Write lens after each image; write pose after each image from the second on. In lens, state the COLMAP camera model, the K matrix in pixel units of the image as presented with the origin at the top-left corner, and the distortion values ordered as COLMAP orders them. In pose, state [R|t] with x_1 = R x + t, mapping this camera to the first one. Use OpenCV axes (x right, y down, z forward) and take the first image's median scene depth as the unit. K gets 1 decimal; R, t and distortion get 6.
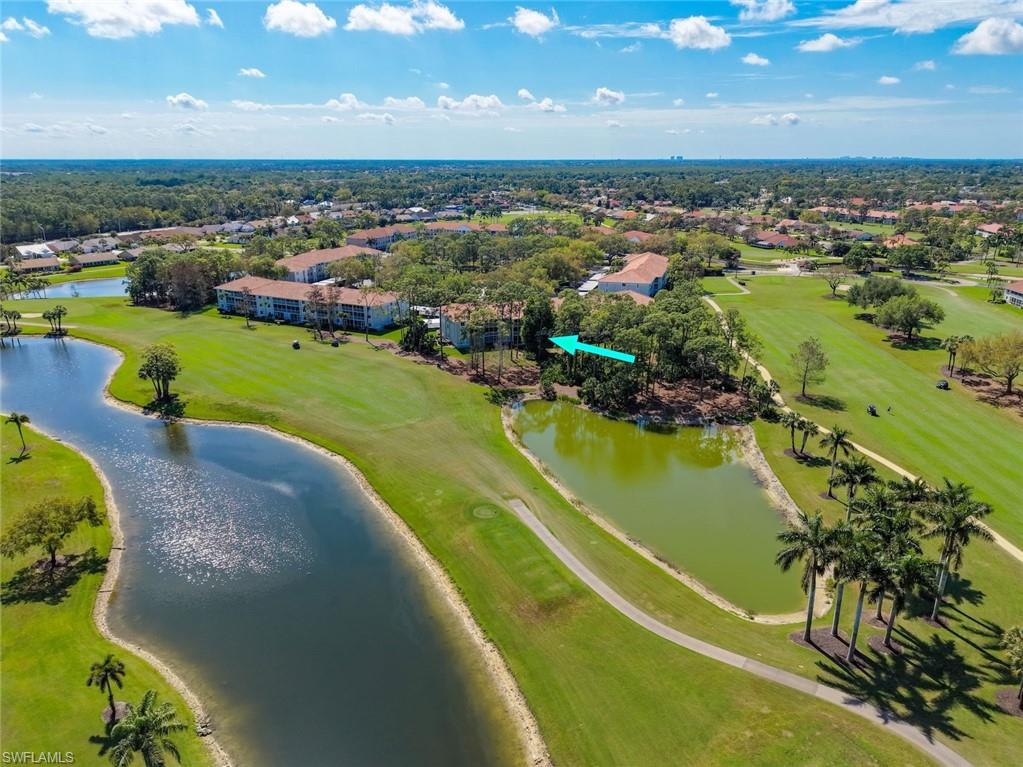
lens RADIAL K [[686.6, 0, 511.5], [0, 686.6, 383.5], [0, 0, 1]] dist [-0.003826, -0.005681]
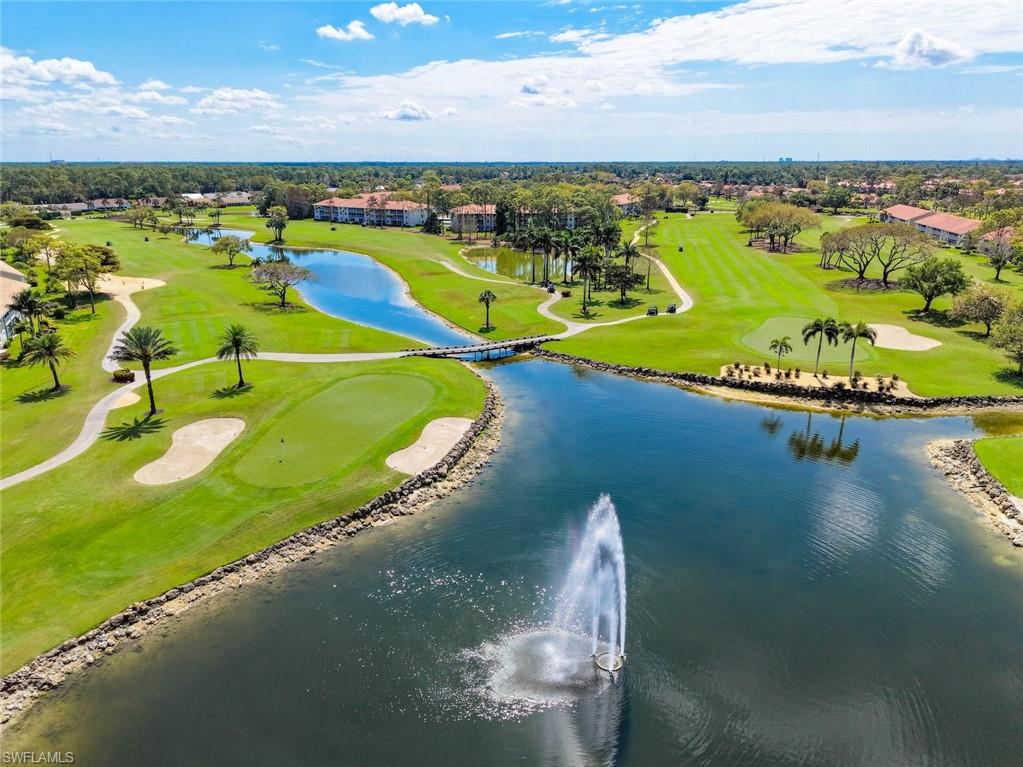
lens RADIAL K [[686.6, 0, 511.5], [0, 686.6, 383.5], [0, 0, 1]] dist [-0.003826, -0.005681]
pose [[0.989743, 0.043787, -0.135984, 0.241437], [-0.044677, 0.998995, -0.003501, 0.259374], [0.135694, 0.009540, 0.990705, -0.469101]]
